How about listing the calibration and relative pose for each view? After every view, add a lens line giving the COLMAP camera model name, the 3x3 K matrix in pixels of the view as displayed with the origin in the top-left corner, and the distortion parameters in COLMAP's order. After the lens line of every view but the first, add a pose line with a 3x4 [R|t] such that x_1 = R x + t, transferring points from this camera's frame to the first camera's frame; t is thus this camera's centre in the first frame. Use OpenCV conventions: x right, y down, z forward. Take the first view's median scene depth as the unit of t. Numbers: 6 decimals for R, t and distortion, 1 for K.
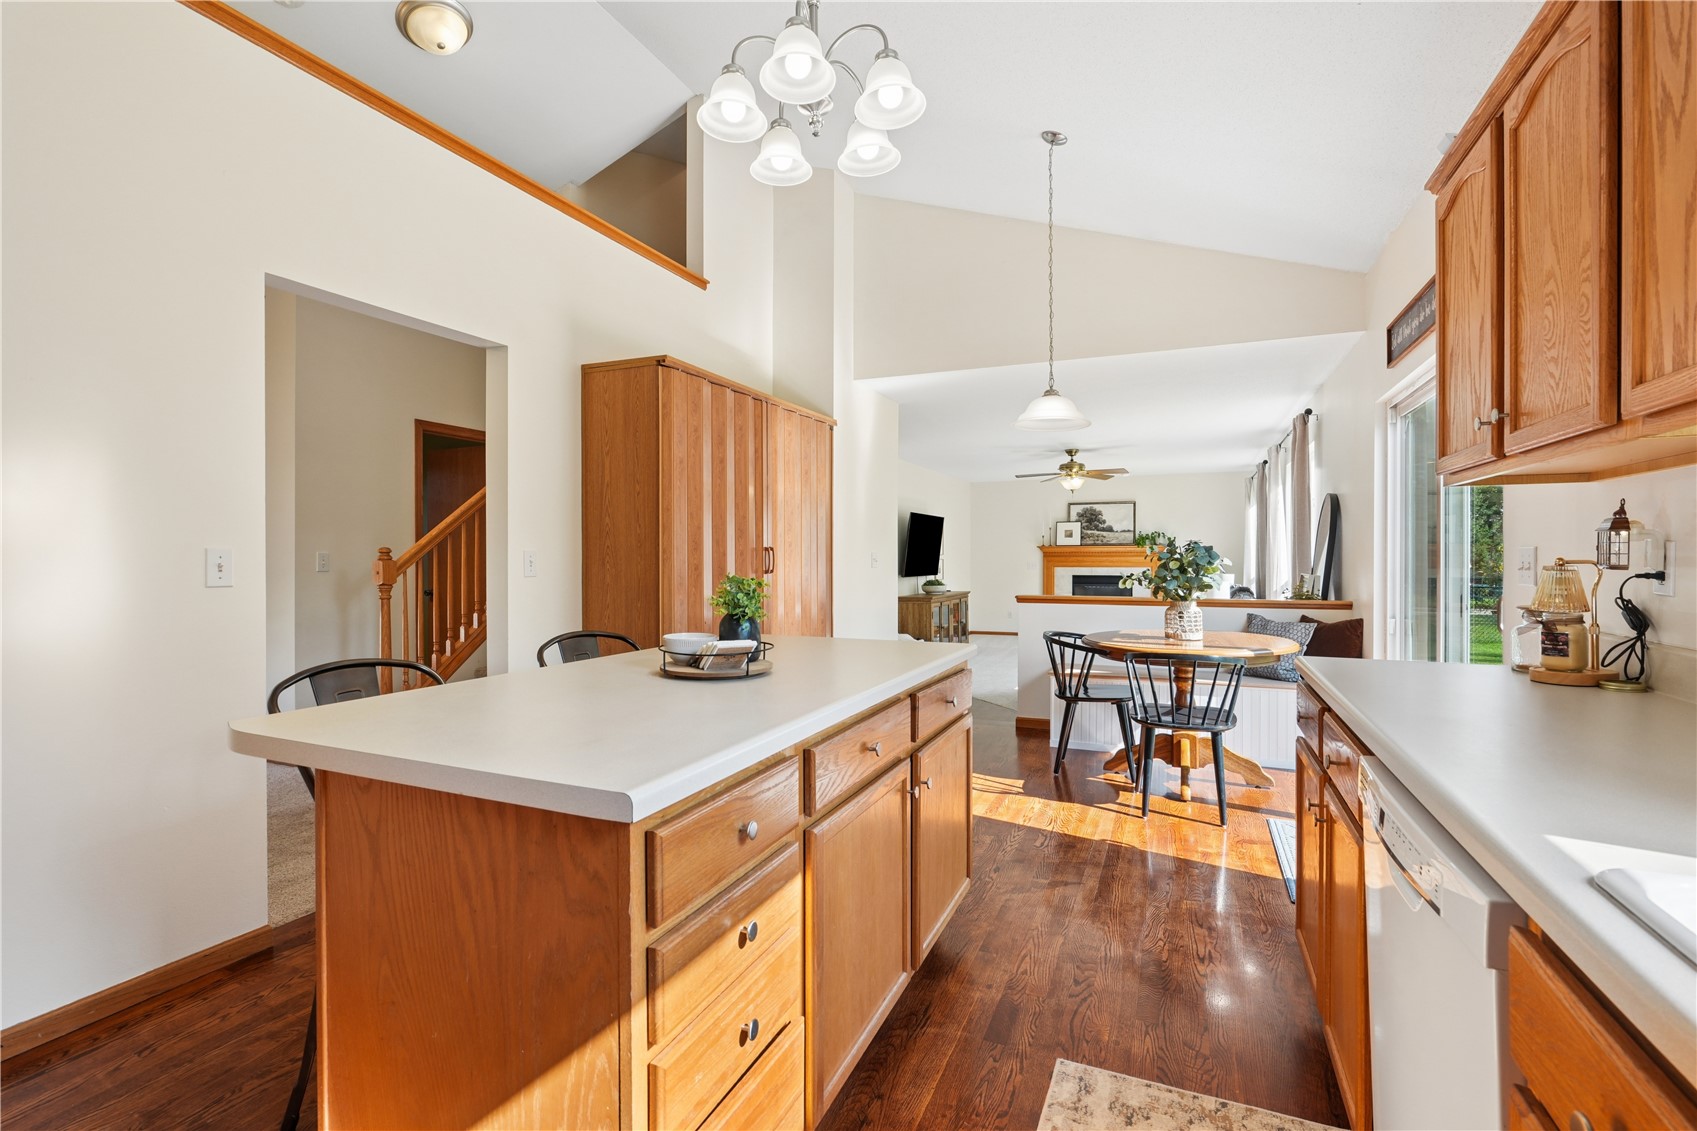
lens RADIAL K [[765.7, 0, 842.6], [0, 765.7, 557.0], [0, 0, 1]] dist [-0.004543, 0.000352]
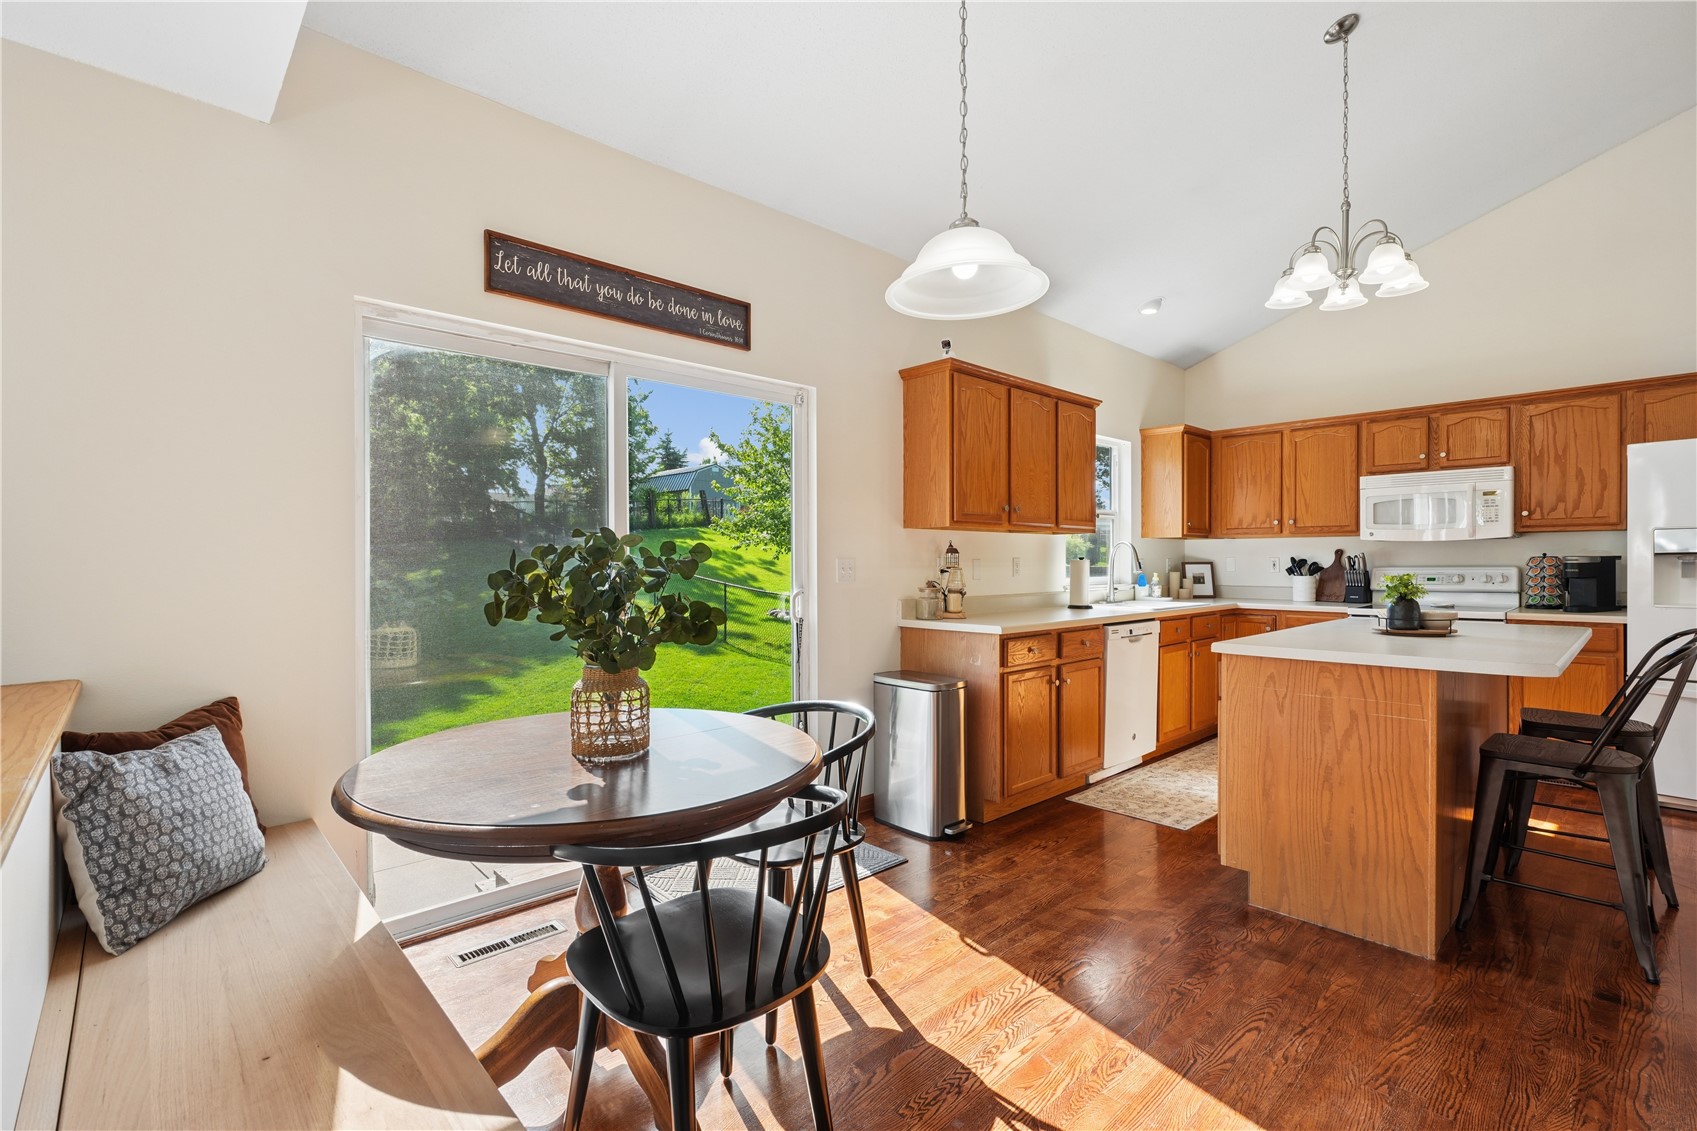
lens RADIAL K [[765.7, 0, 846.5], [0, 765.7, 565.2], [0, 0, 1]] dist [-0.004543, 0.000352]
pose [[-0.920339, 0.010911, 0.390968, 0.059614], [0.012869, 0.999914, 0.002389, -0.001366], [-0.390909, 0.007231, -0.920401, 0.589853]]
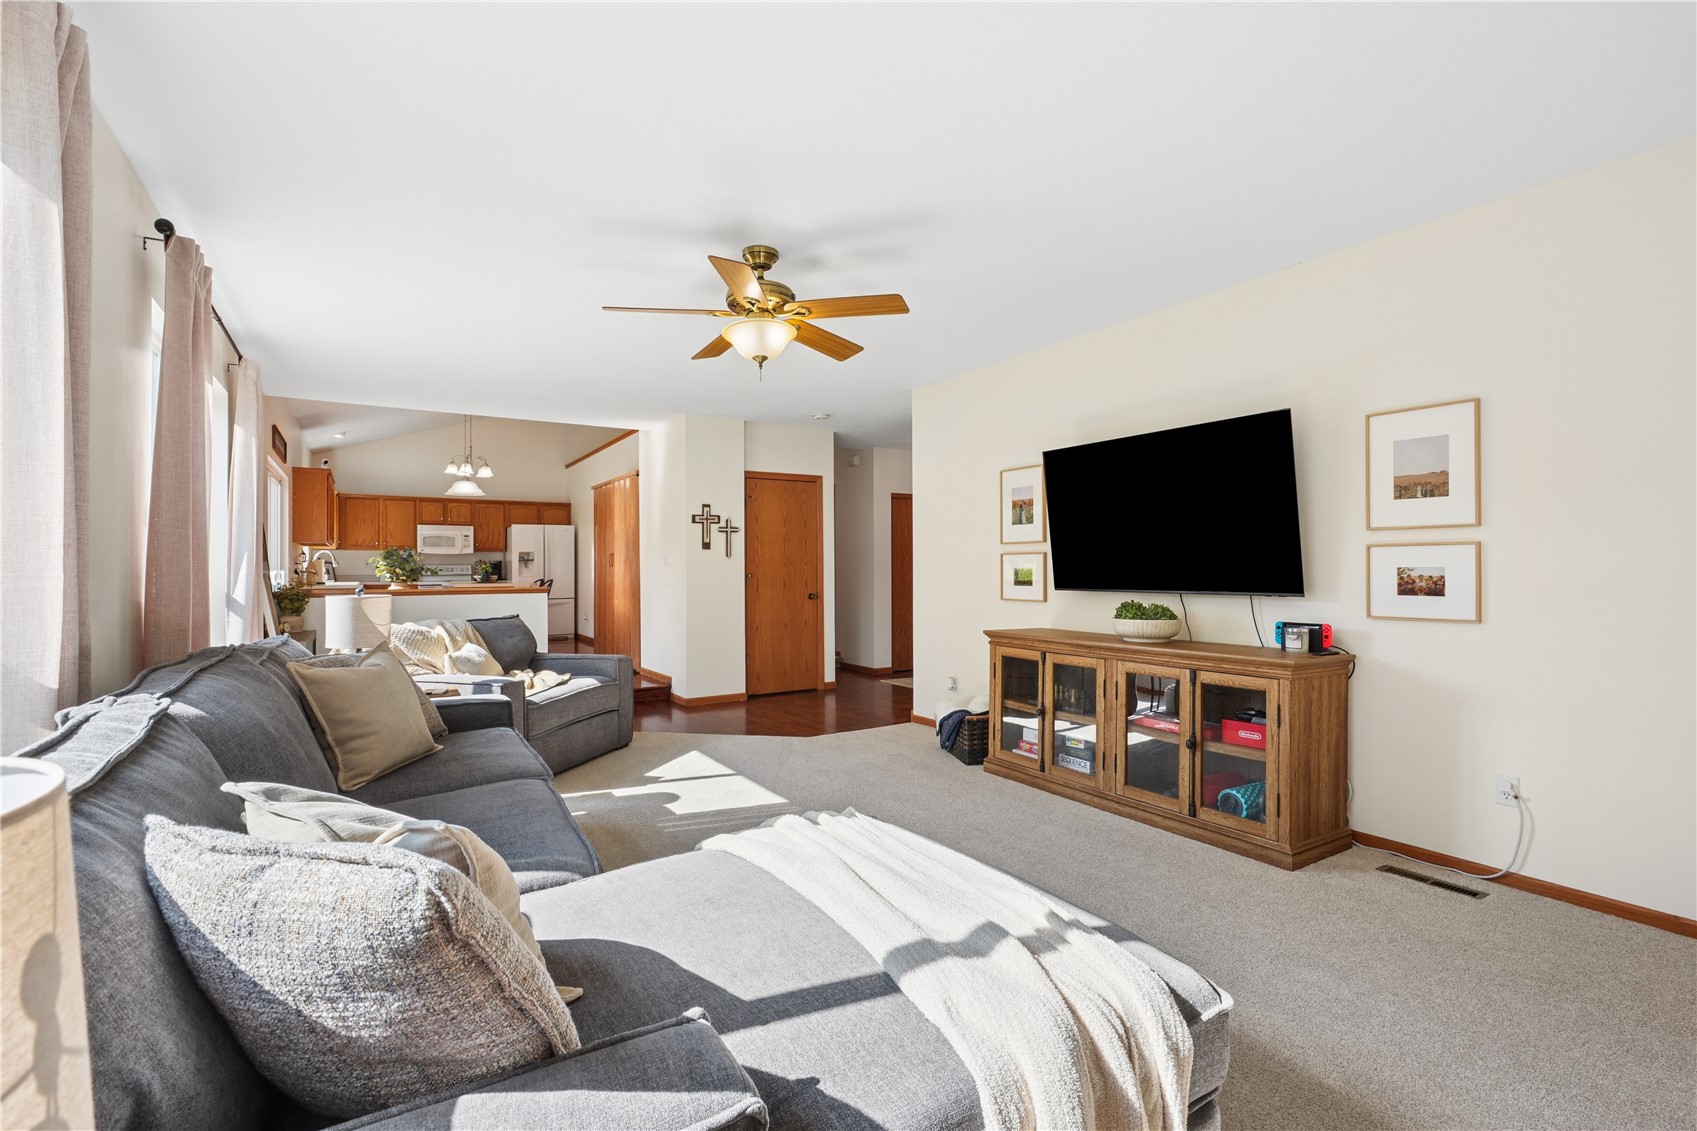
lens RADIAL K [[765.7, 0, 850.8], [0, 765.7, 568.3], [0, 0, 1]] dist [-0.004543, 0.000352]
pose [[-0.550663, 0.010582, -0.834661, 0.564973], [0.007265, 0.999943, 0.007885, 0.007042], [0.834696, -0.001722, -0.550708, 1.192634]]
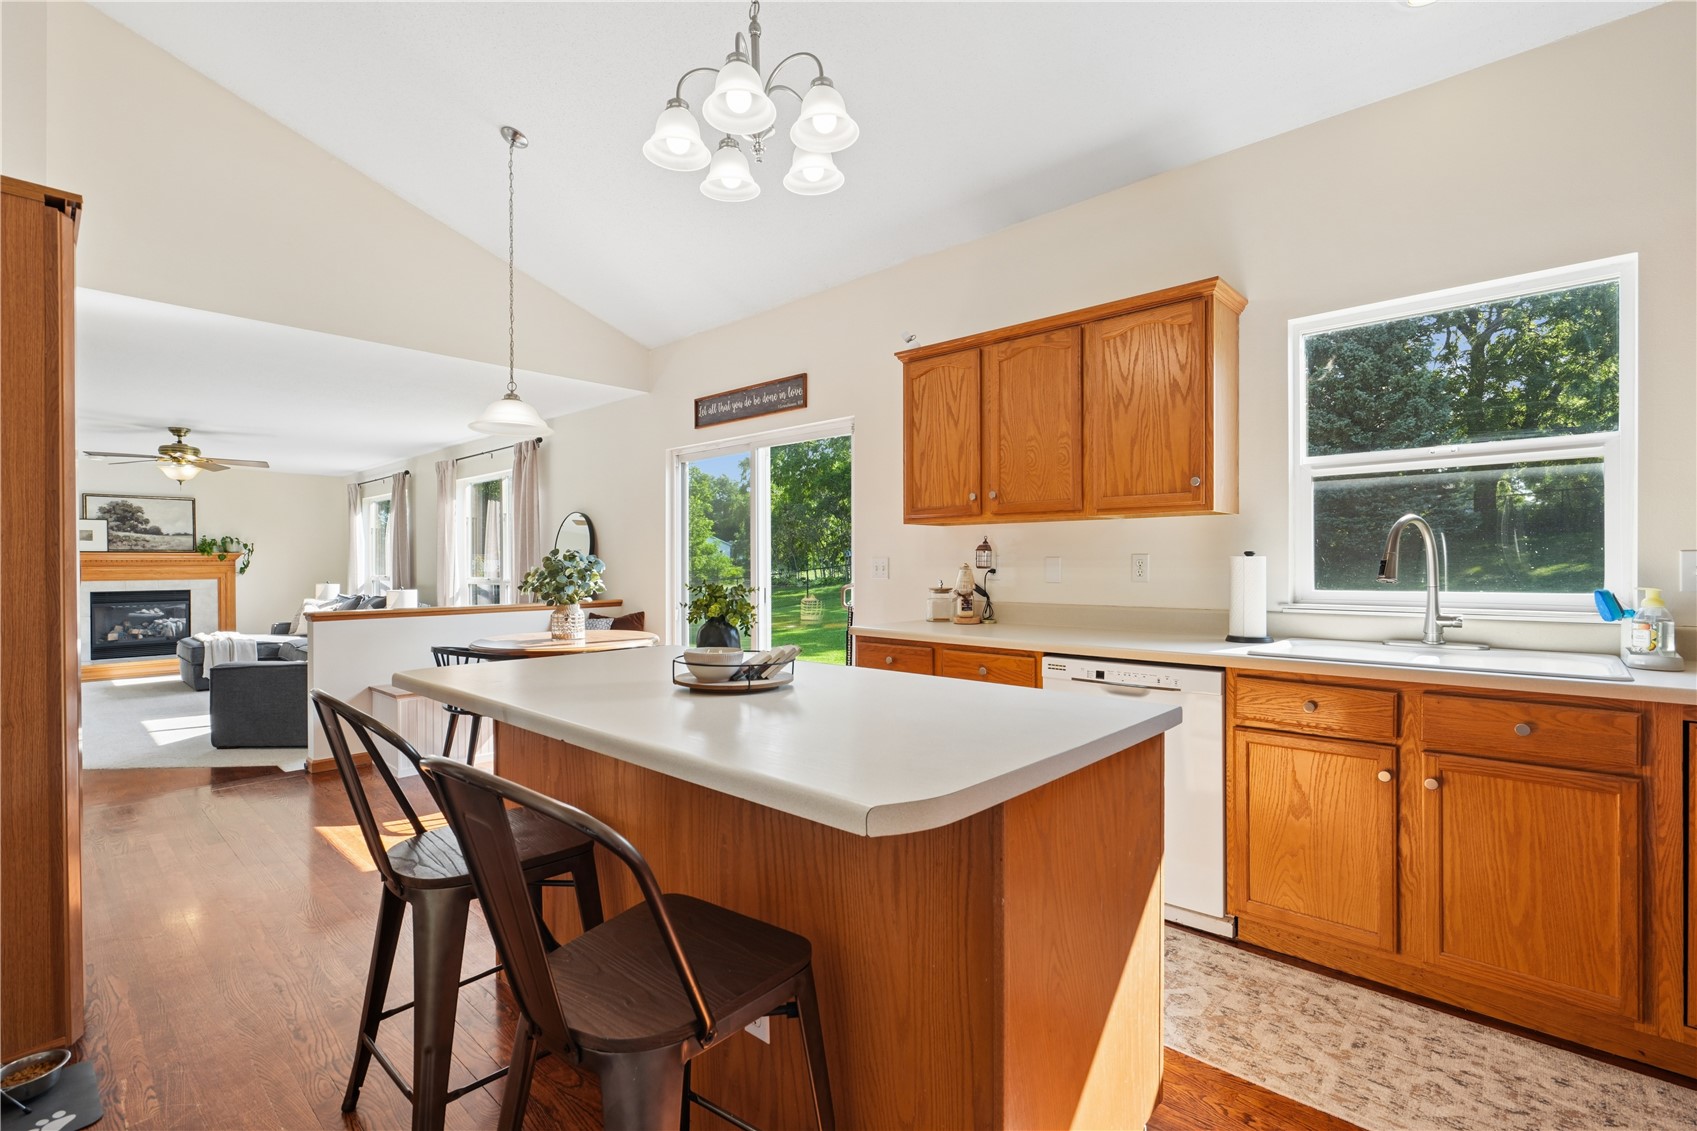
lens RADIAL K [[765.7, 0, 837.1], [0, 765.7, 561.1], [0, 0, 1]] dist [-0.004543, 0.000352]
pose [[0.333521, 0.002113, 0.942740, -0.207349], [0.004432, 0.999983, -0.003809, 0.000169], [-0.942732, 0.005449, 0.333505, 0.115754]]
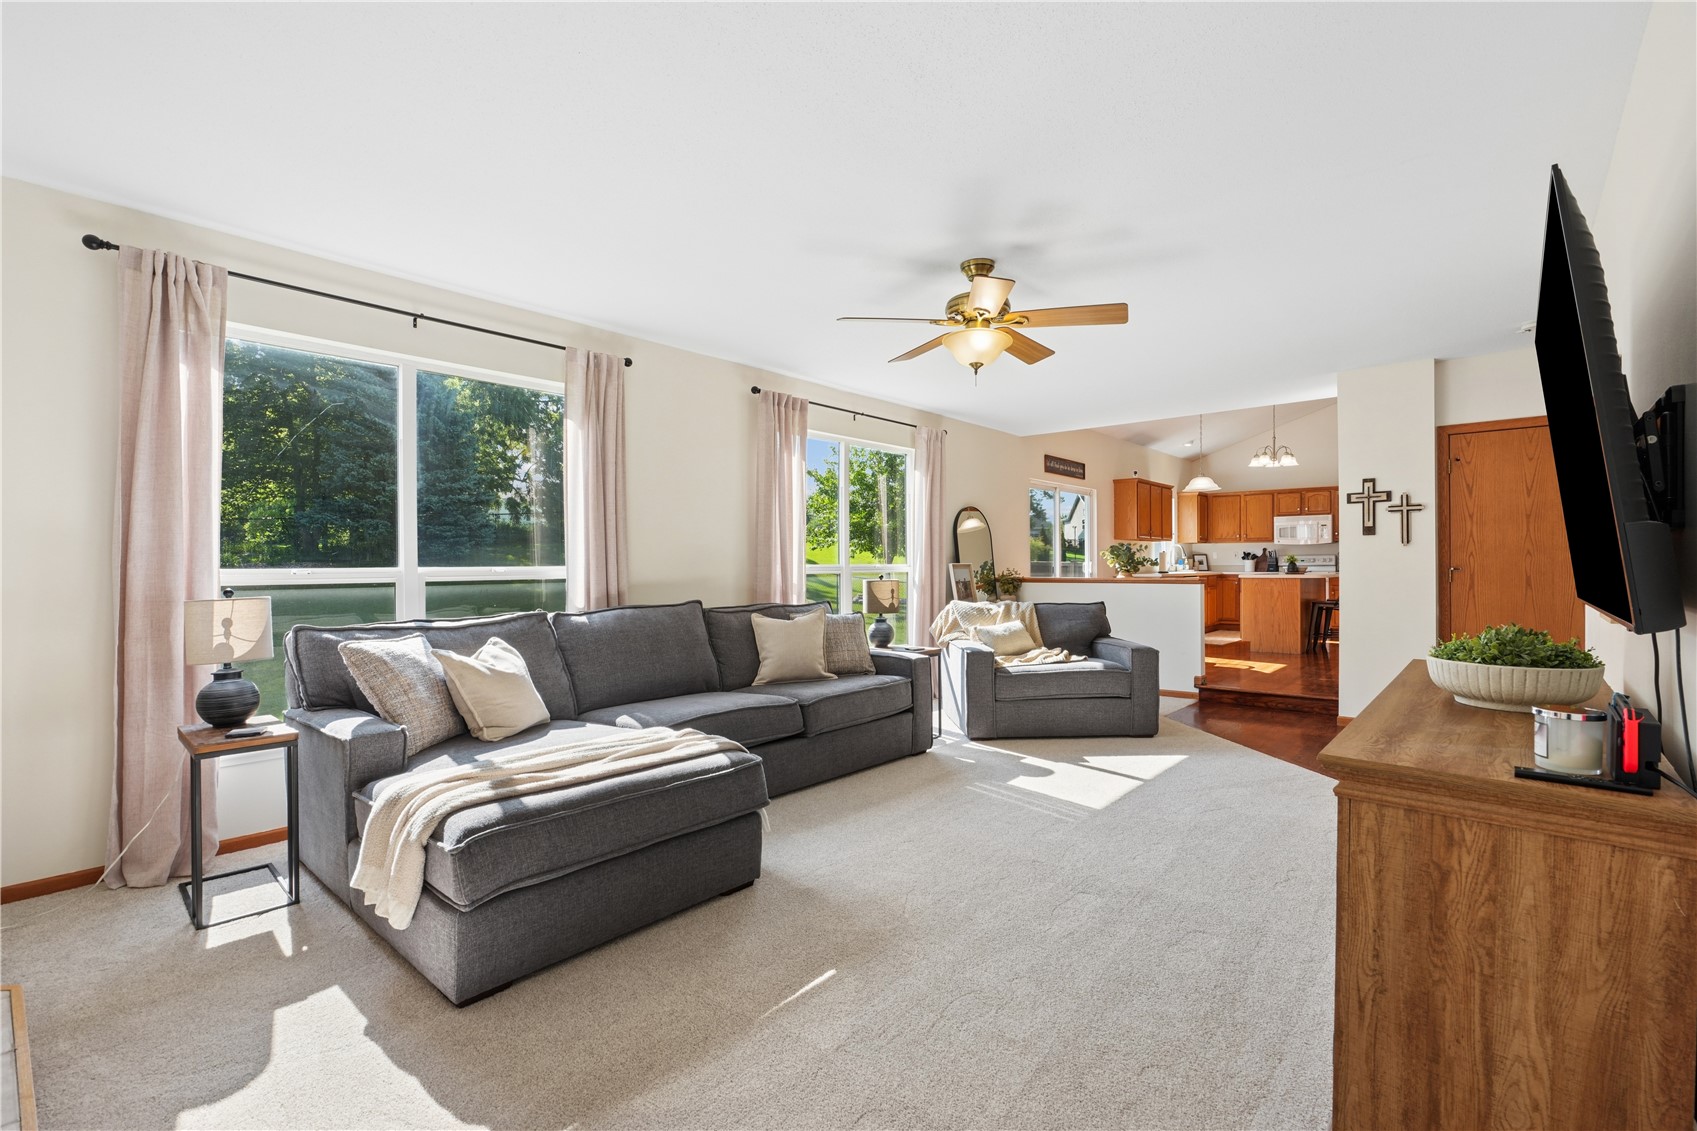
lens RADIAL K [[765.7, 0, 846.1], [0, 765.7, 563.2], [0, 0, 1]] dist [-0.004543, 0.000352]
pose [[-0.956191, 0.014014, 0.292407, 0.239047], [0.014124, 0.999899, -0.001737, 0.010497], [-0.292402, 0.002469, -0.956292, 1.346690]]
